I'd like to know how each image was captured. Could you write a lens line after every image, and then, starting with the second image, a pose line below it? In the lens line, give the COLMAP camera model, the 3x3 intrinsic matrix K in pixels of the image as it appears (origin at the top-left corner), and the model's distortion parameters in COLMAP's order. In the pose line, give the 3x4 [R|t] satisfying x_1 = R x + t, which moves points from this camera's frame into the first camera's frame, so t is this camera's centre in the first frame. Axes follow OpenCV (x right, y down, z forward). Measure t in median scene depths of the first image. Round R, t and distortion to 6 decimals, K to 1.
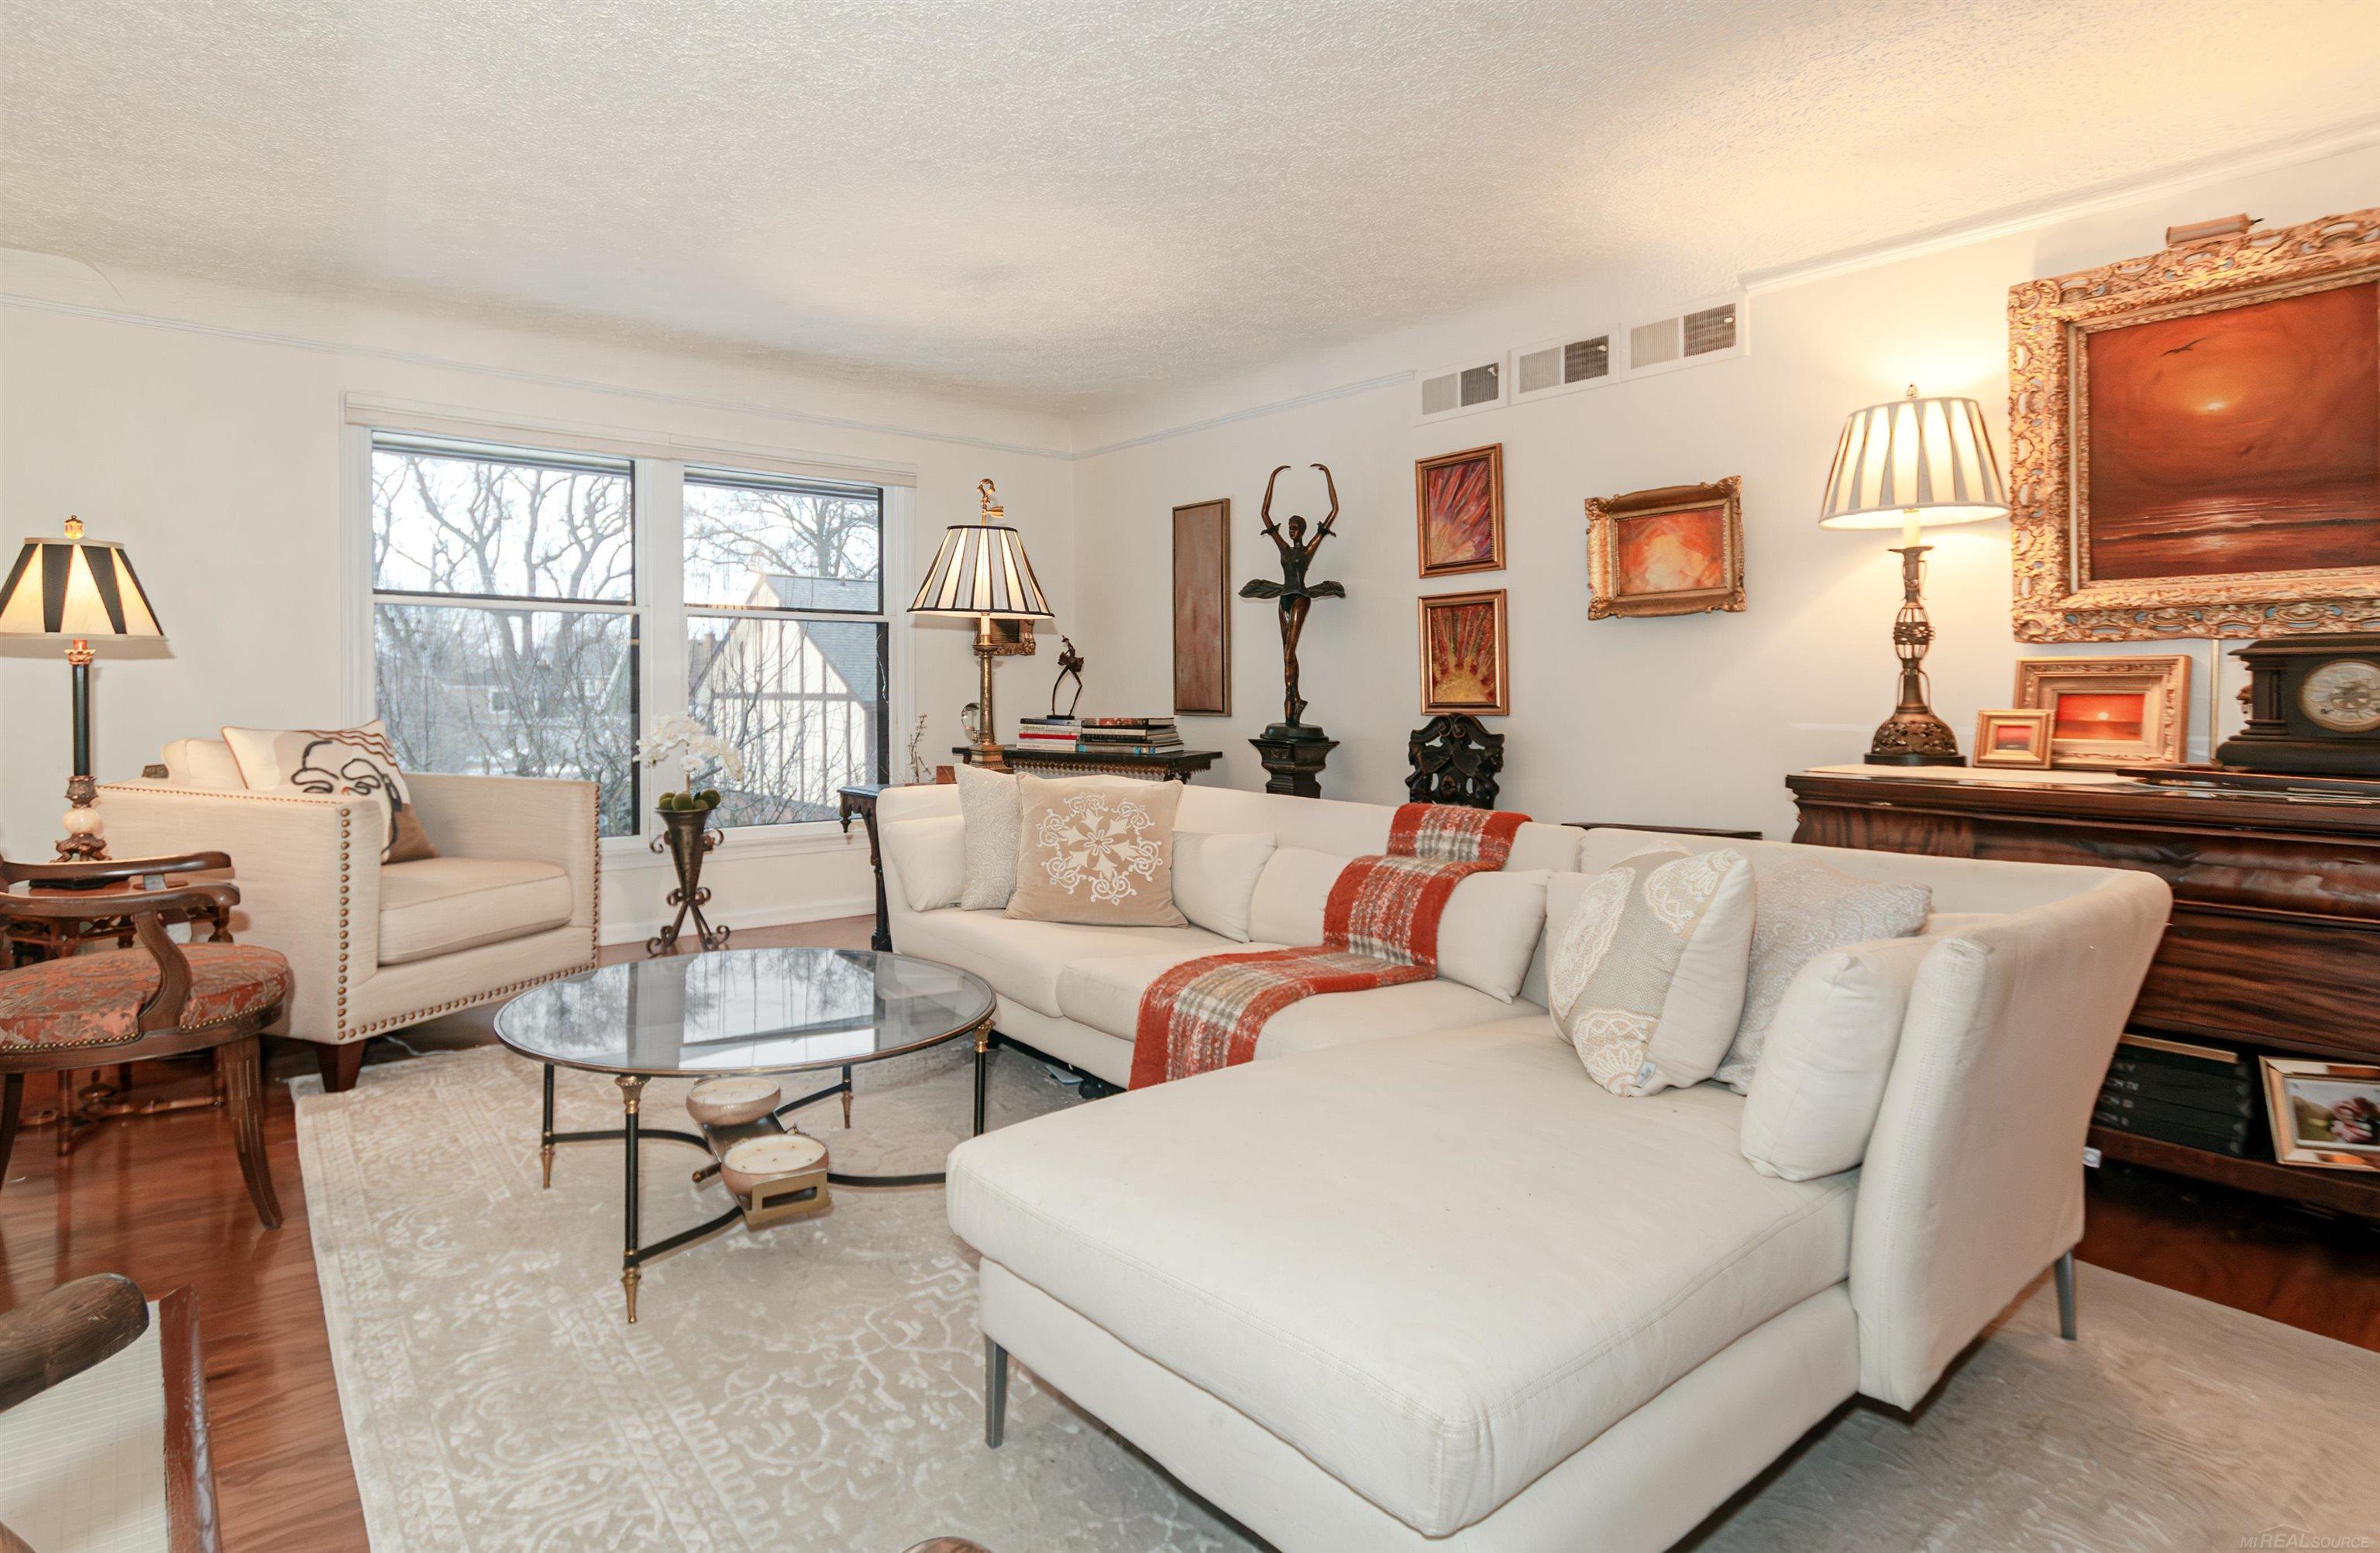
lens RADIAL K [[1274.1, 0, 1185.9], [0, 1274.1, 744.2], [0, 0, 1]] dist [0.014217, -0.000619]
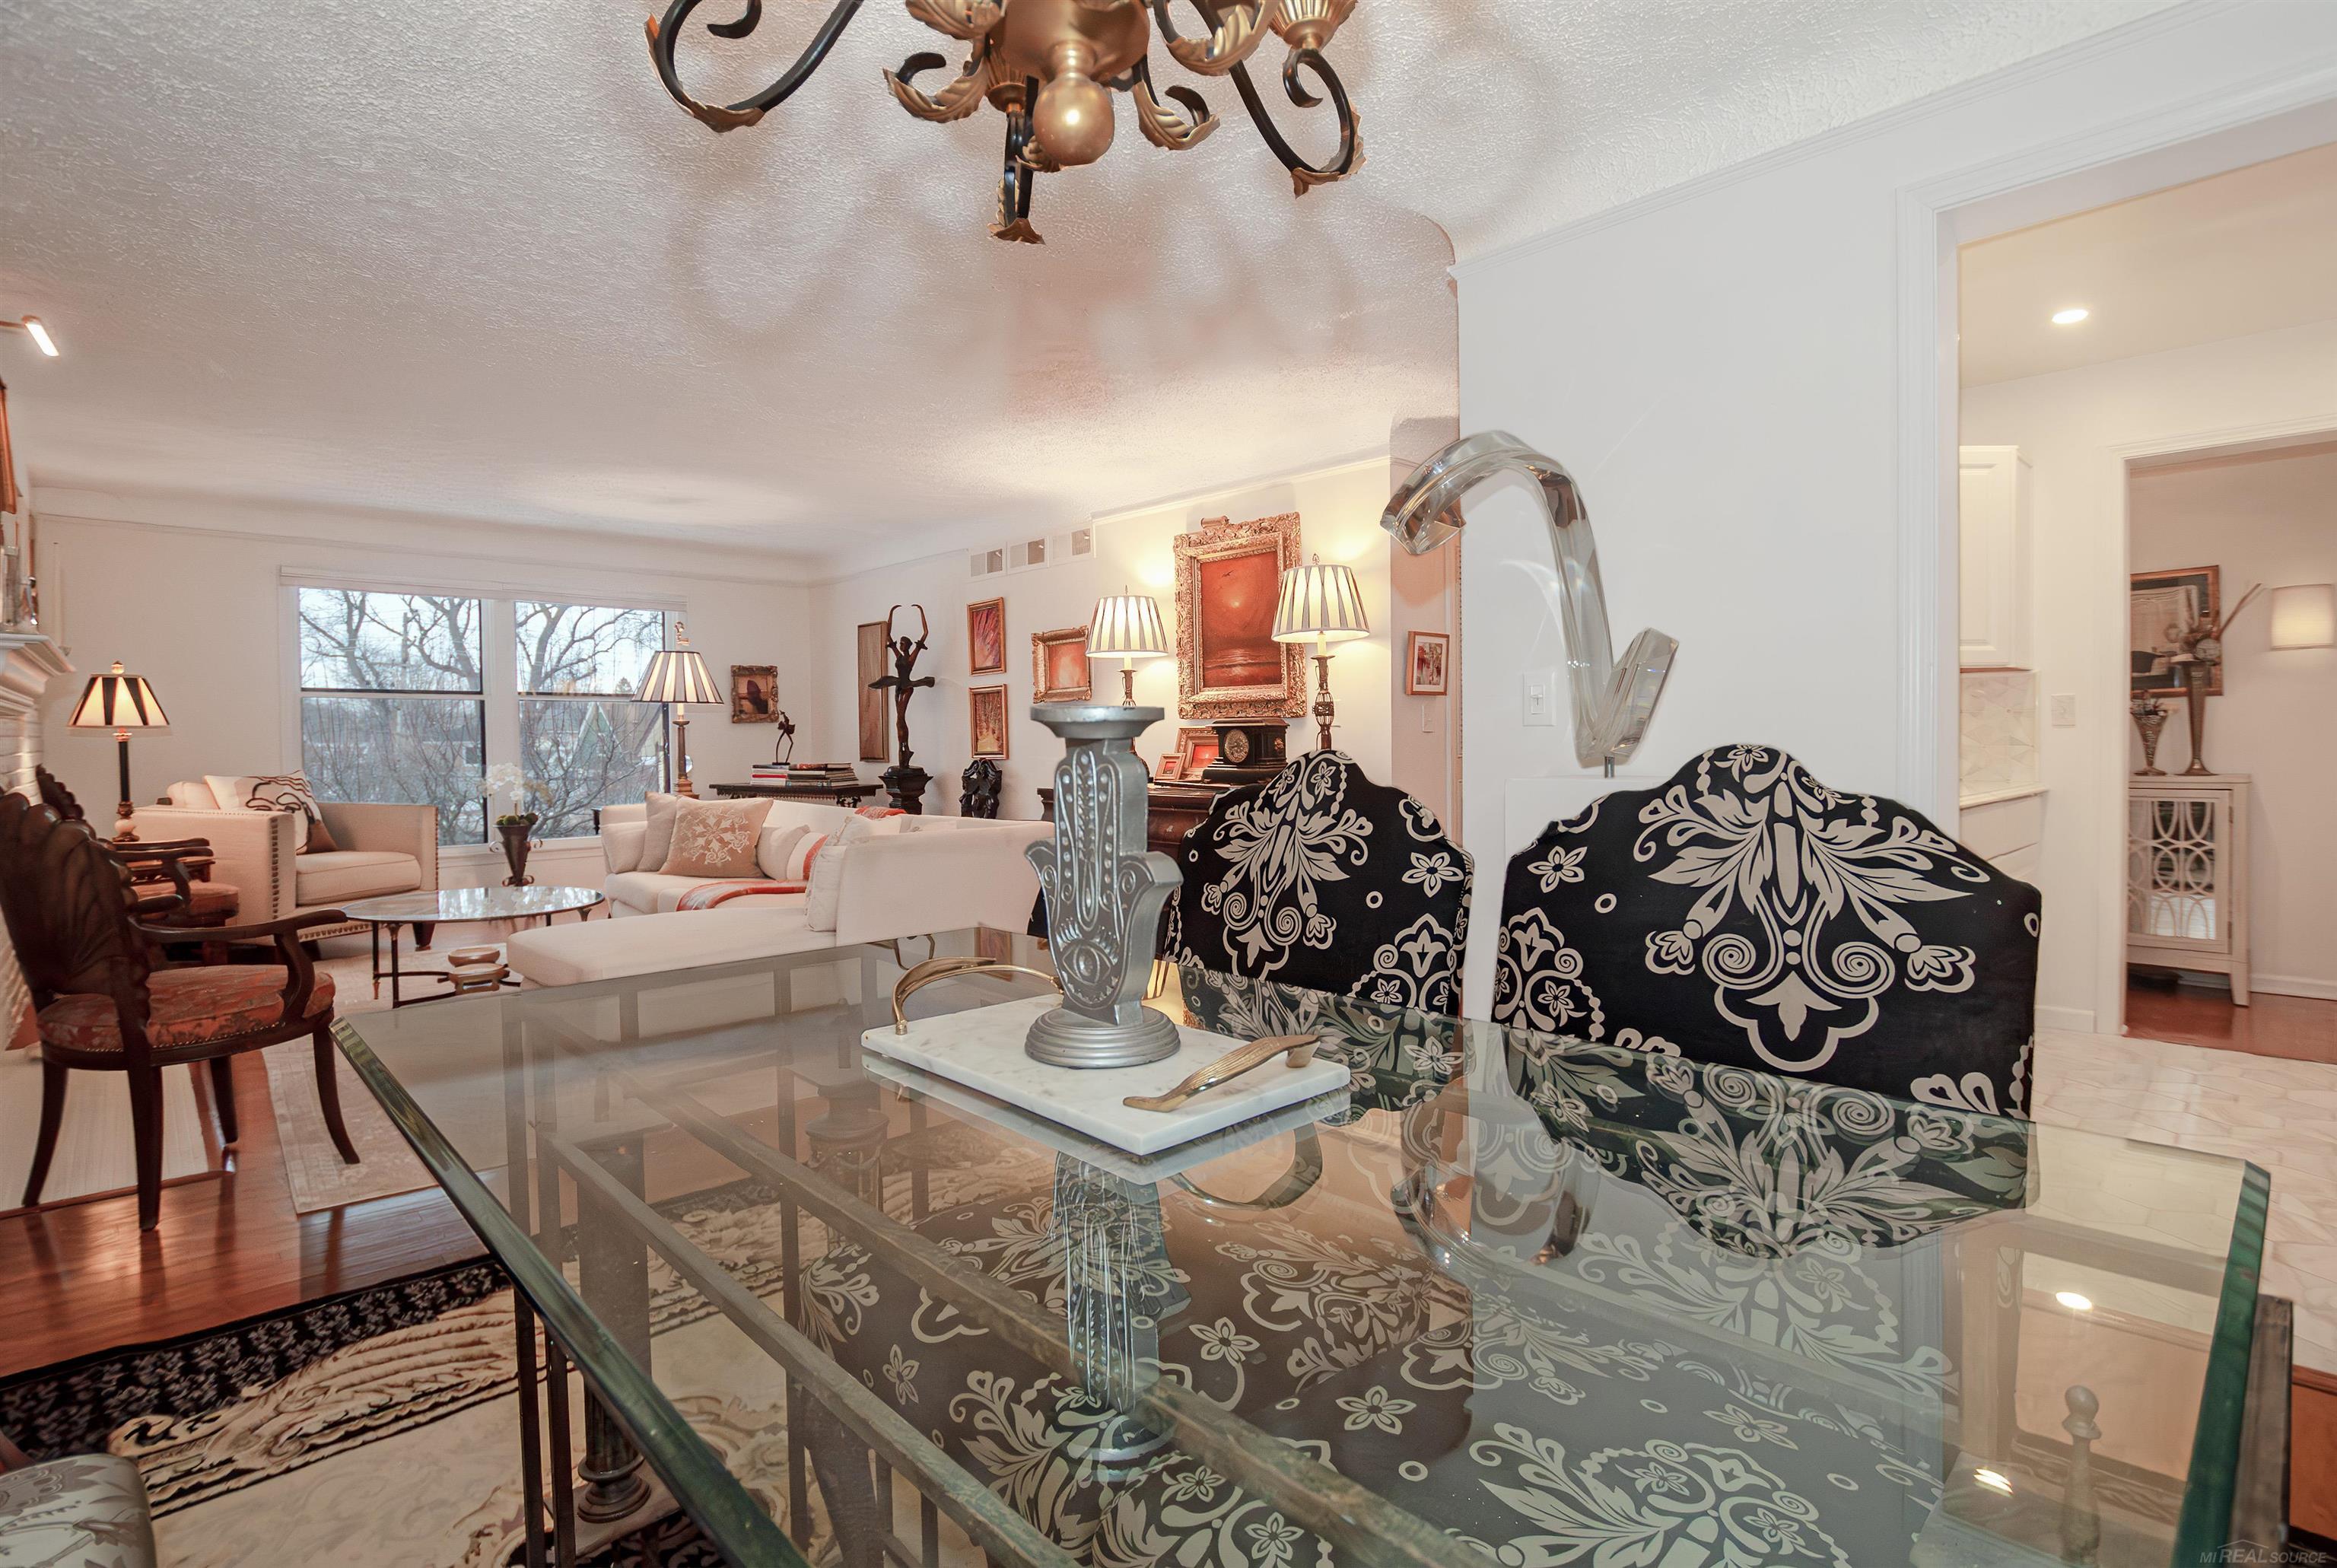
lens RADIAL K [[1113.6, 0, 1168.5], [0, 1113.6, 784.0], [0, 0, 1]] dist [0.000525, 0.000782]
pose [[0.997531, -0.013842, 0.068850, 0.380789], [0.013966, 0.999902, -0.001321, 0.015917], [-0.068825, 0.002279, 0.997626, -0.505219]]
